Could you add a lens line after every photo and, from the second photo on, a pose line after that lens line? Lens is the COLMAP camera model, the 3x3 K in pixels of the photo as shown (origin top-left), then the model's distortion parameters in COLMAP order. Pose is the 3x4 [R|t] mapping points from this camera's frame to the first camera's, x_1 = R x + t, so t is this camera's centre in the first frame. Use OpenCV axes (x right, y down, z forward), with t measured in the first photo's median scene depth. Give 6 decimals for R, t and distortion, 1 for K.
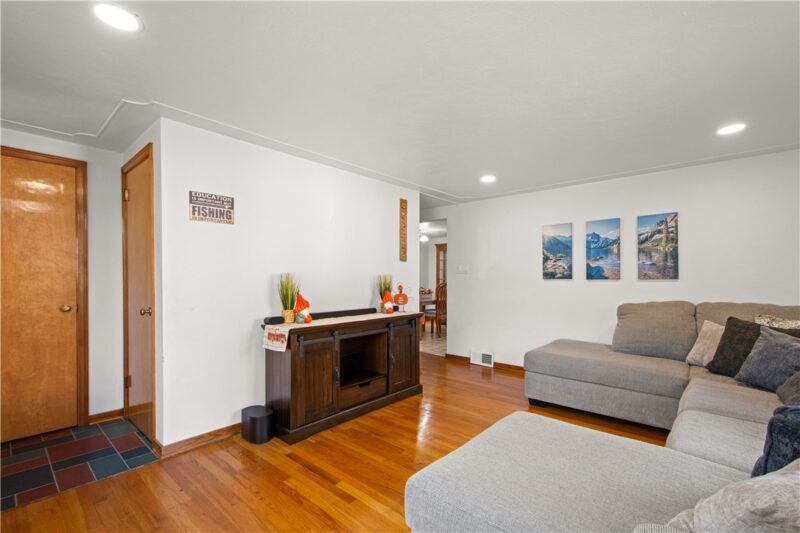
lens RADIAL K [[360.1, 0, 399.5], [0, 360.1, 270.8], [0, 0, 1]] dist [0.011879, -0.001090]
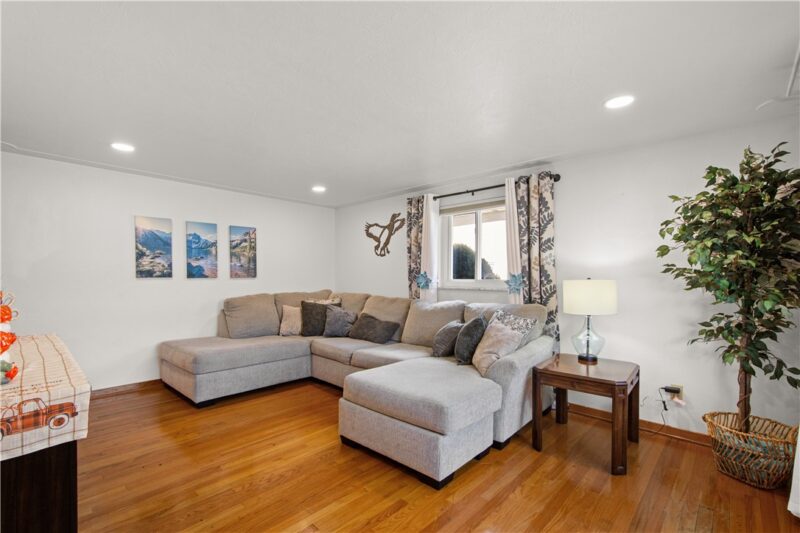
lens RADIAL K [[360.1, 0, 399.3], [0, 360.1, 273.5], [0, 0, 1]] dist [0.011879, -0.001090]
pose [[0.019808, 0.009840, 0.999755, -0.514139], [-0.024626, 0.999653, -0.009351, 0.006374], [-0.999500, -0.024434, 0.020044, 0.397953]]
